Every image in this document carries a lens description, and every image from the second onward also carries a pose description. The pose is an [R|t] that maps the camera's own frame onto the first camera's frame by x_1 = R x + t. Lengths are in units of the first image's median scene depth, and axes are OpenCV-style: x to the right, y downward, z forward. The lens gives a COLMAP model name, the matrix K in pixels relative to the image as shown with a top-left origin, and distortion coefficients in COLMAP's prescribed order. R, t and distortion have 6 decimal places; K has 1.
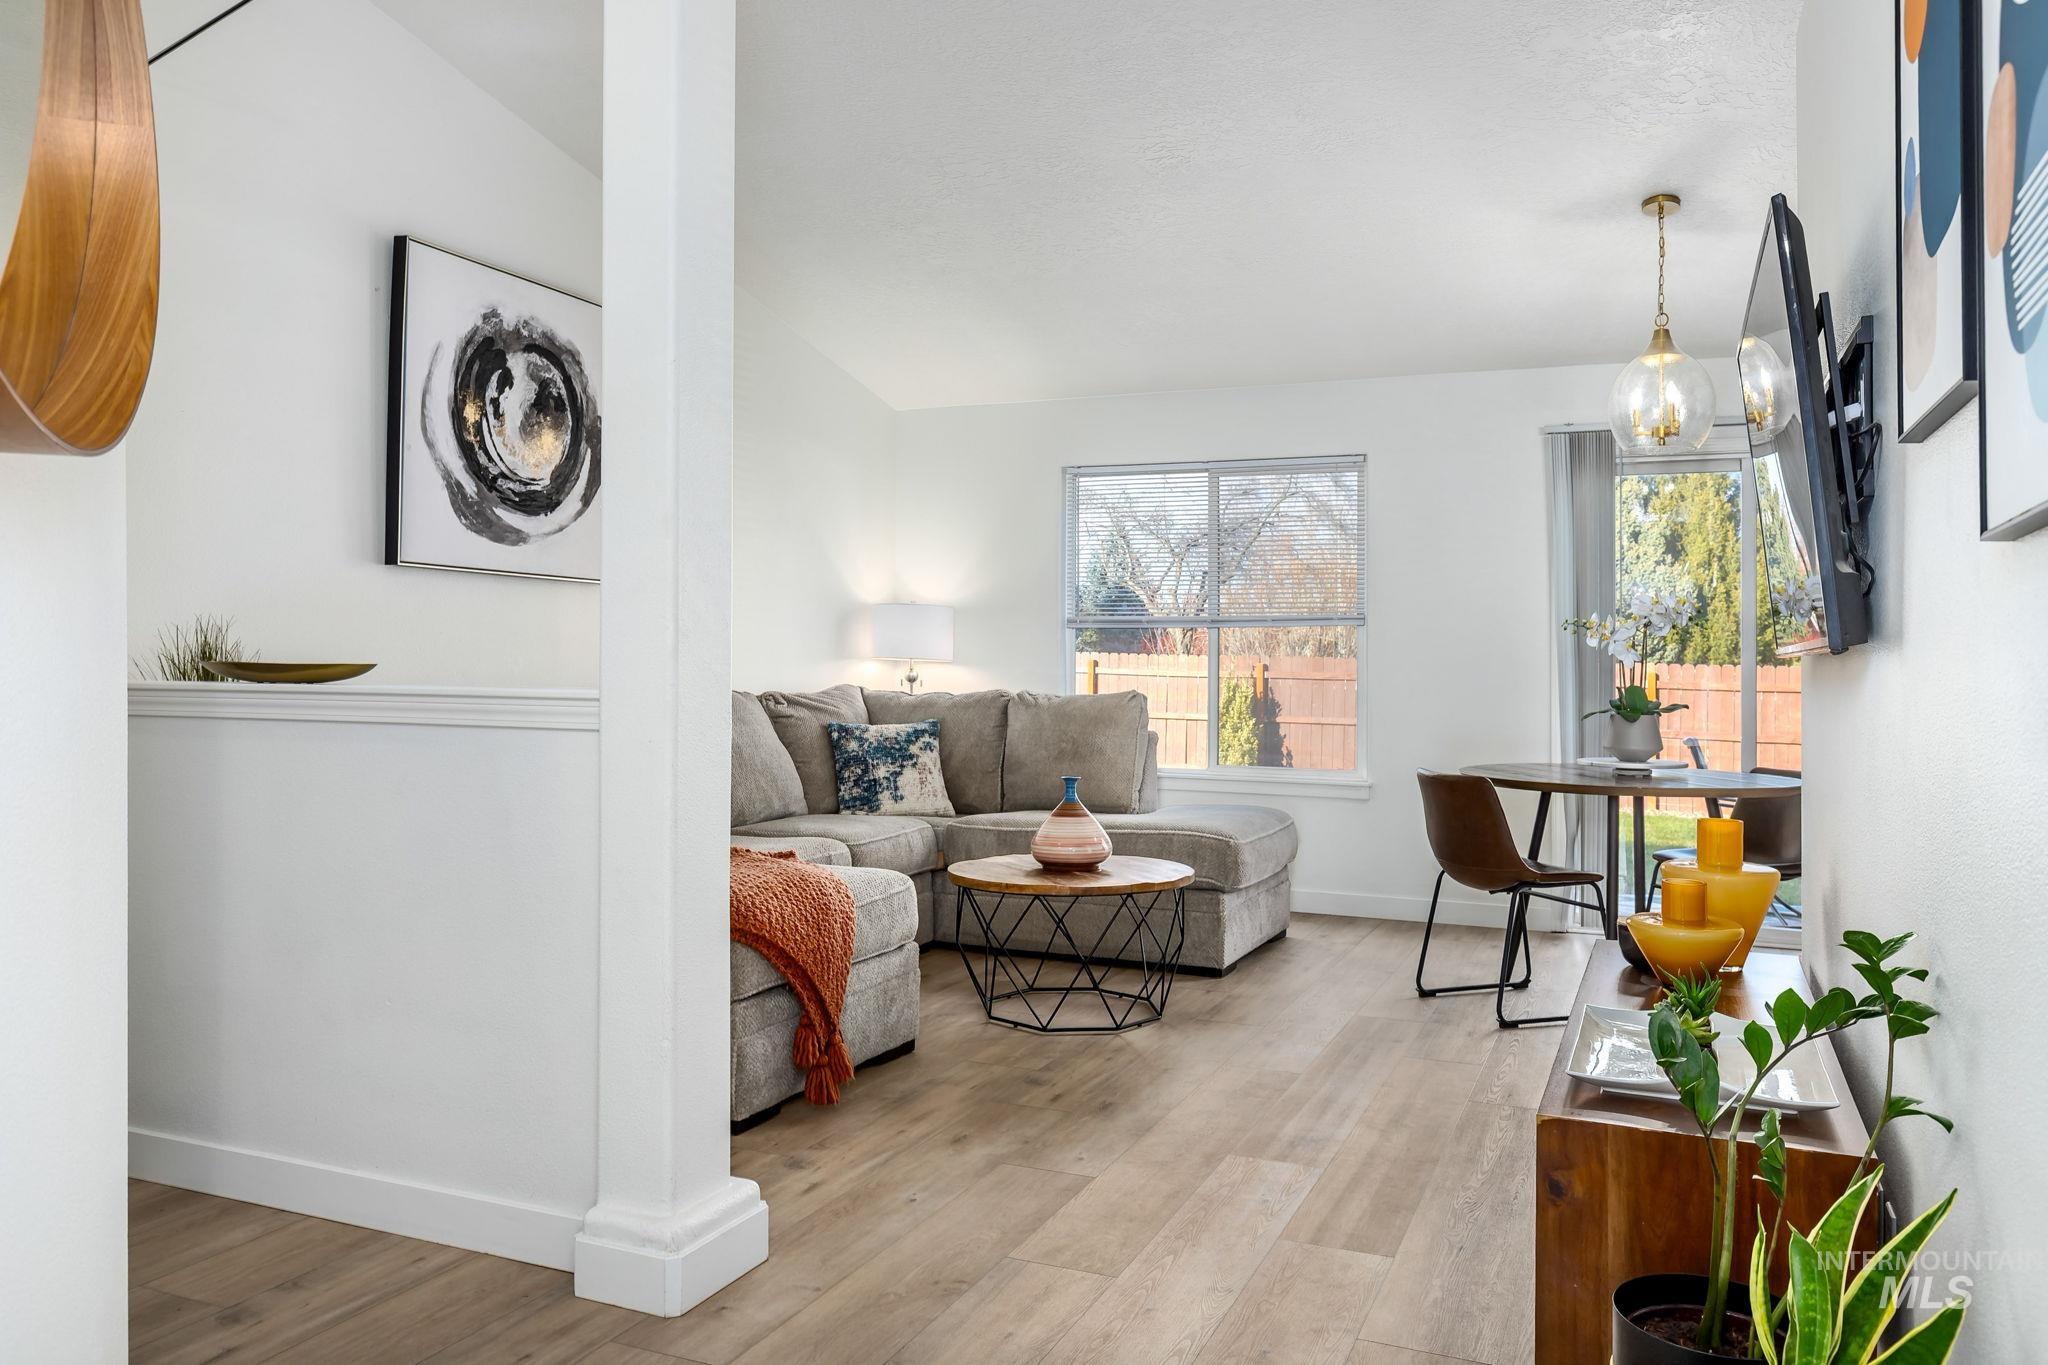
lens RADIAL K [[1471.8, 0, 1027.8], [0, 1471.8, 631.9], [0, 0, 1]] dist [-0.005226, -0.000095]
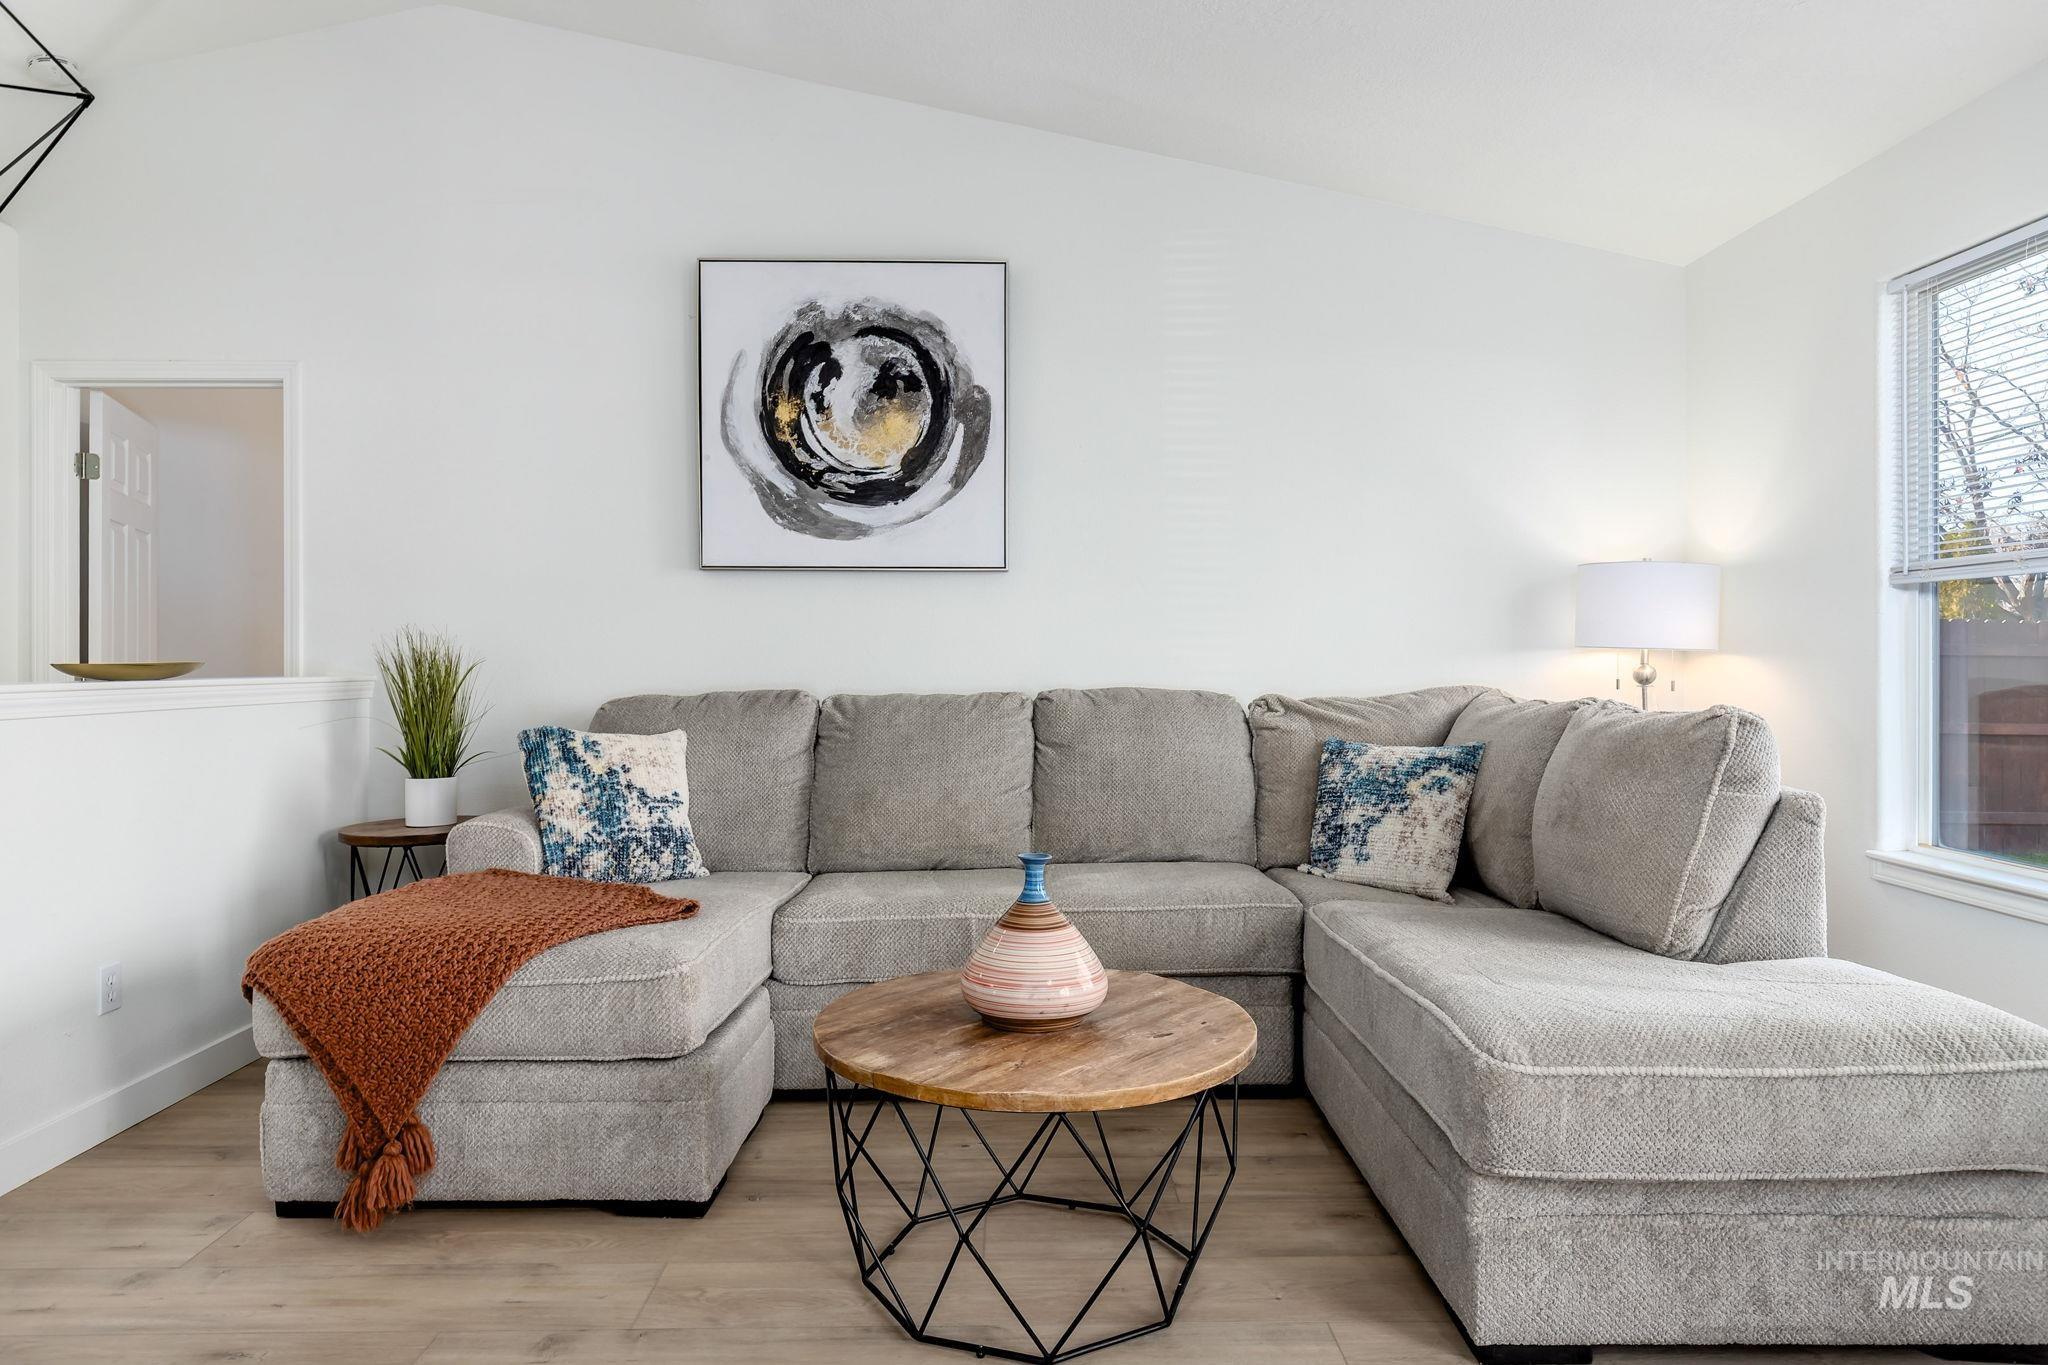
lens RADIAL K [[1234.1, 0, 1035.6], [0, 1234.1, 644.4], [0, 0, 1]] dist [-0.002486, -0.000818]
pose [[0.414446, -0.016537, -0.909924, 0.438692], [0.025879, 0.999645, -0.006381, 0.018950], [0.909706, -0.020904, 0.414726, 0.765538]]
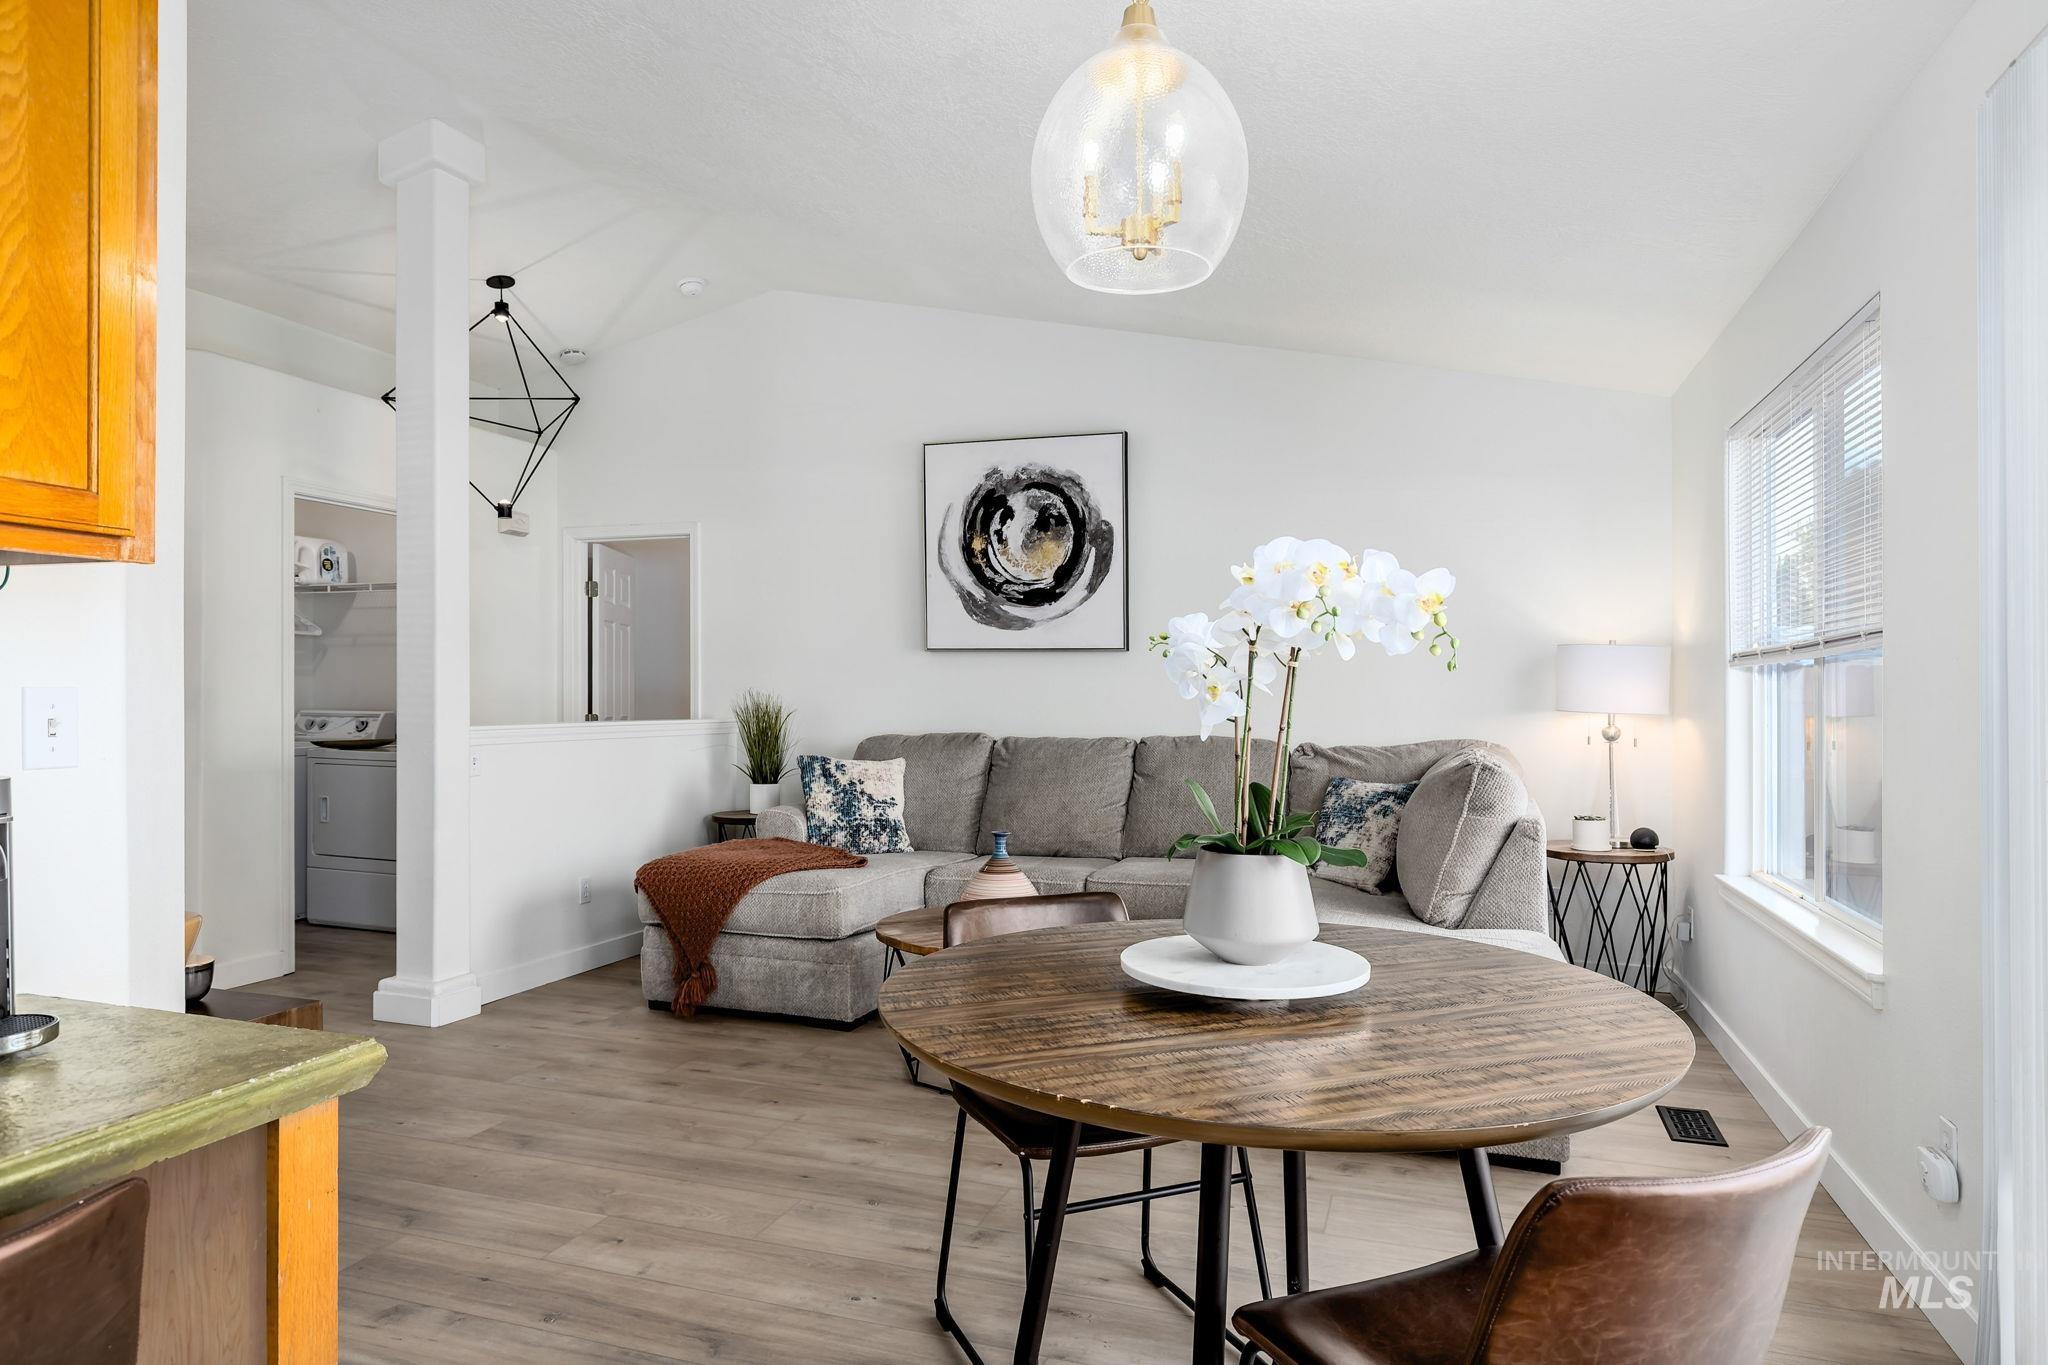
lens RADIAL K [[1207.4, 0, 1024.0], [0, 1207.4, 682.5], [0, 0, 1]] dist [0.007657, 0.000724]
pose [[0.077945, -0.015893, -0.996831, 0.798794], [0.019283, 0.999710, -0.014431, 0.008596], [0.996771, -0.018097, 0.078229, 0.905123]]
